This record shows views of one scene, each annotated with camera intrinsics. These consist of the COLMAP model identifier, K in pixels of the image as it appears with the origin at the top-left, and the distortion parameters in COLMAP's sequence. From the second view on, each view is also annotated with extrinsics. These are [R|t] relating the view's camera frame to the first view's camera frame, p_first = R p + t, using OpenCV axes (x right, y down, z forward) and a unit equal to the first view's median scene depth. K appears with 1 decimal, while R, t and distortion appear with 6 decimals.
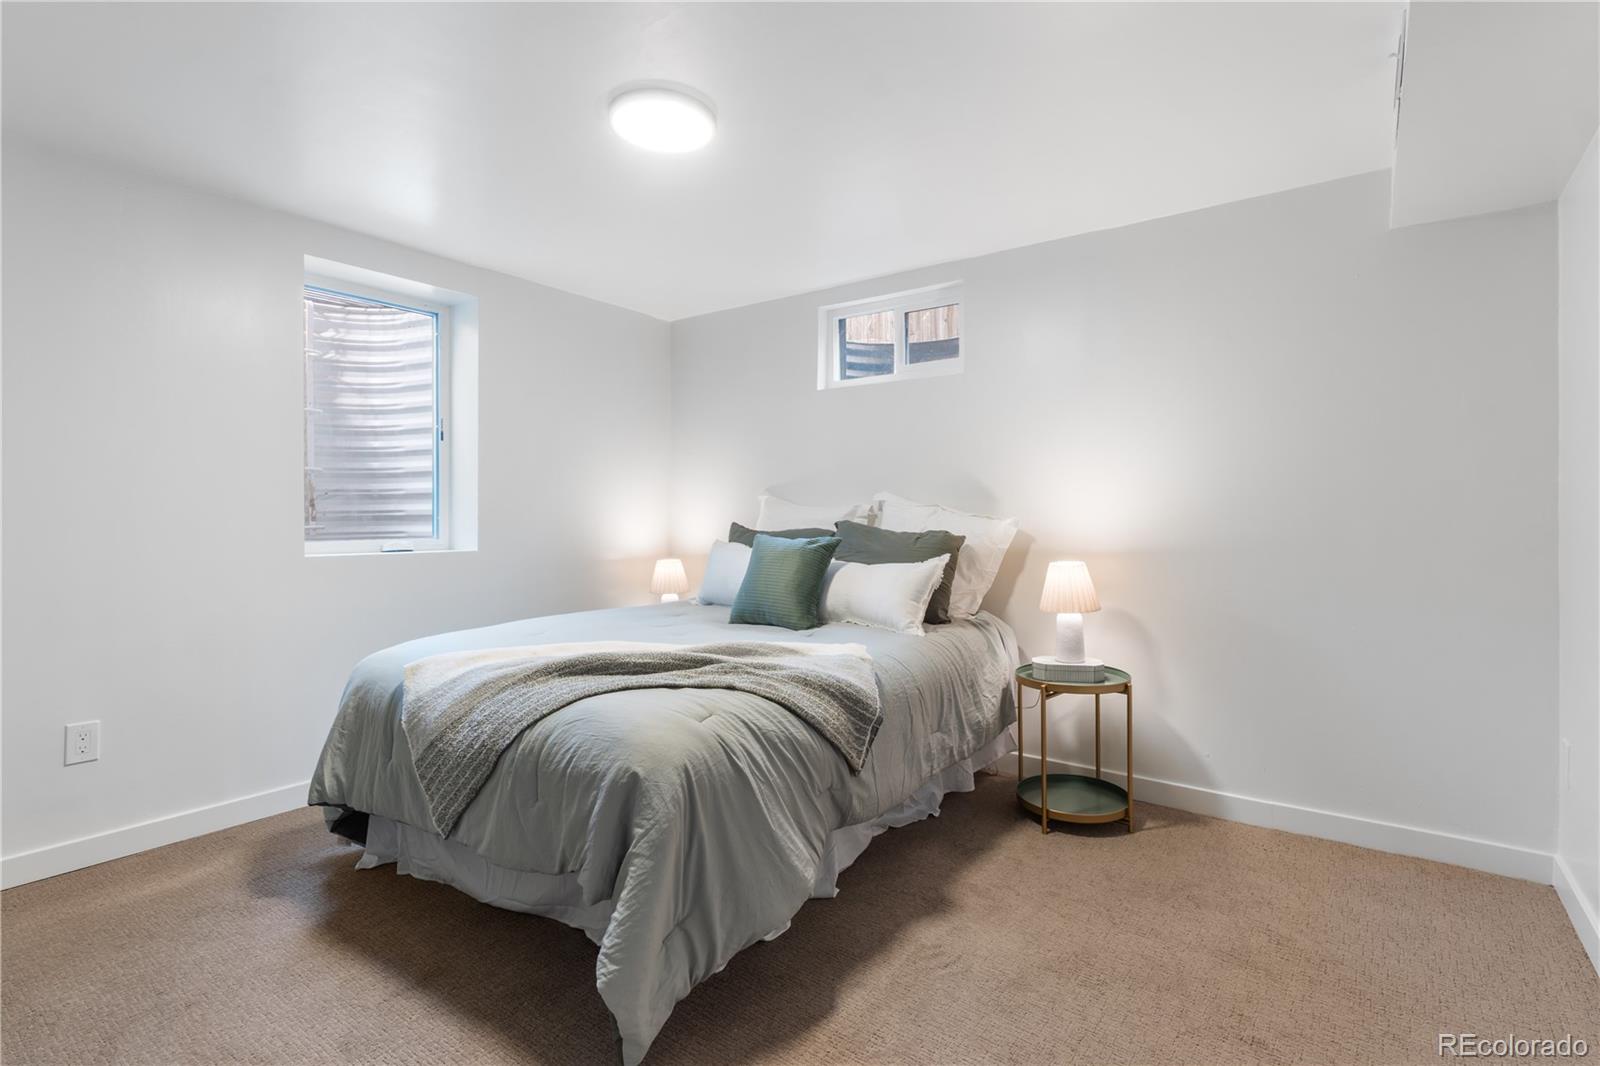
lens RADIAL K [[767.8, 0, 789.5], [0, 767.8, 516.7], [0, 0, 1]] dist [0.002426, 0.001135]
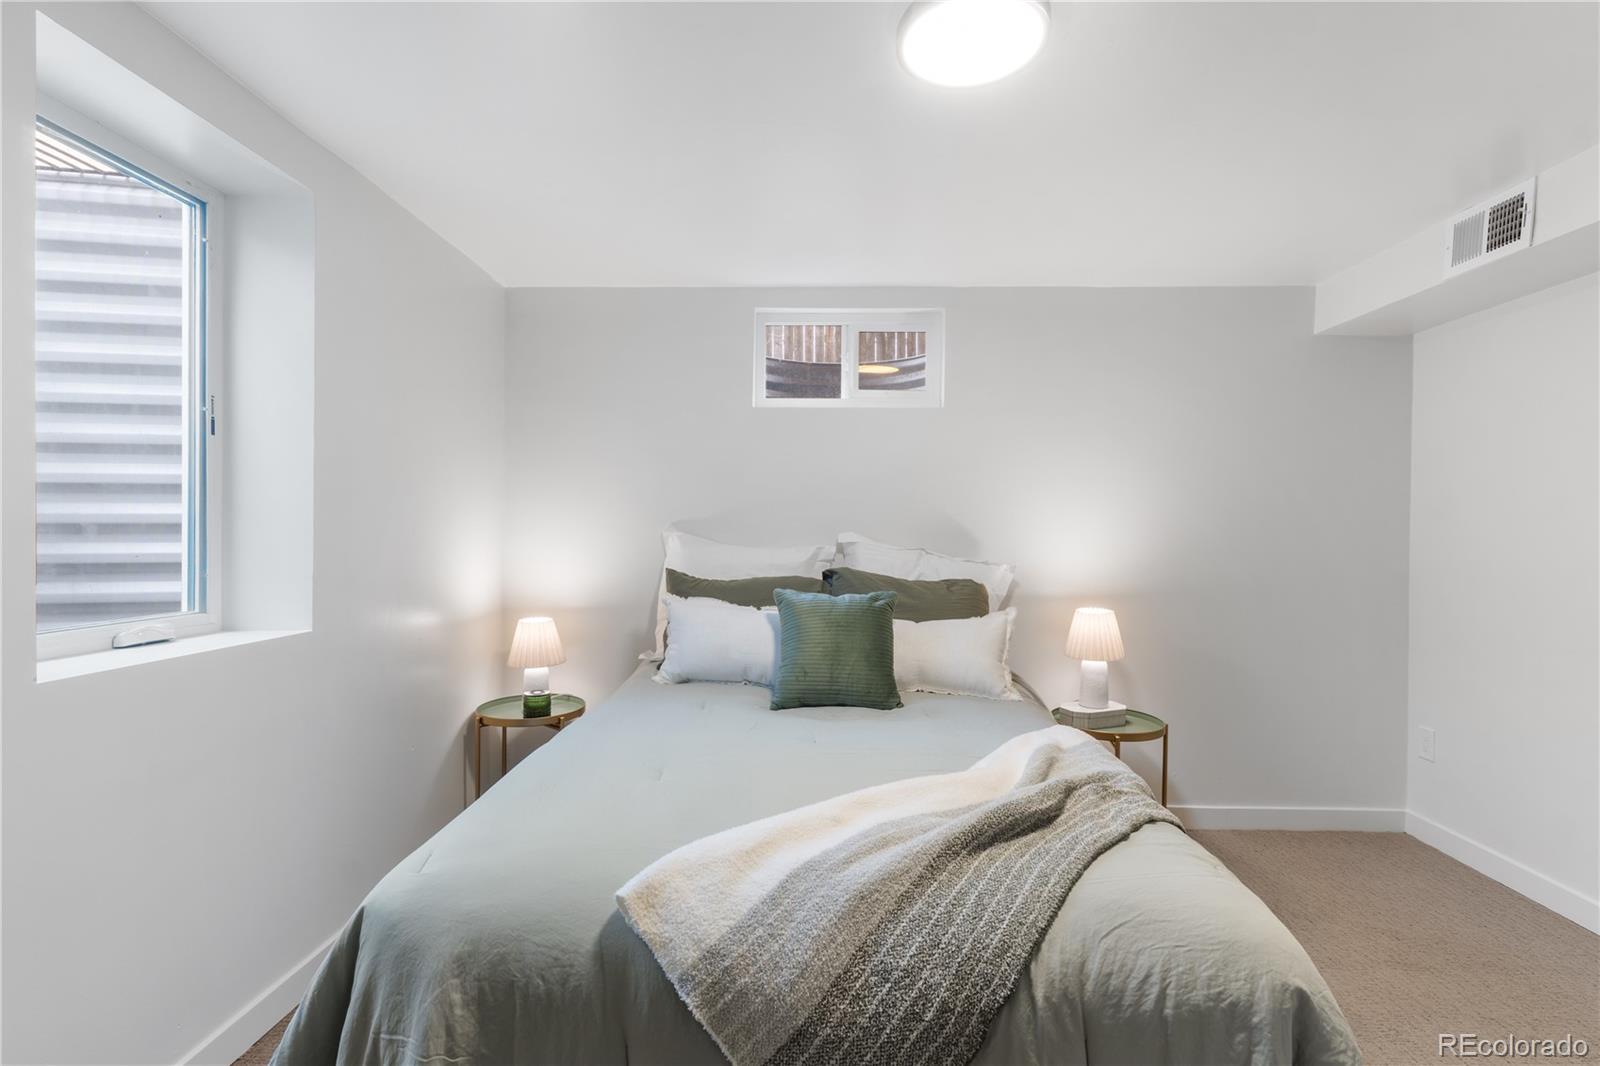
lens RADIAL K [[767.8, 0, 797.5], [0, 767.8, 542.6], [0, 0, 1]] dist [0.002426, 0.001135]
pose [[0.822021, -0.001723, 0.569455, -0.542233], [-0.006222, 0.999909, 0.012007, -0.039624], [-0.569423, -0.013413, 0.821935, 0.392897]]
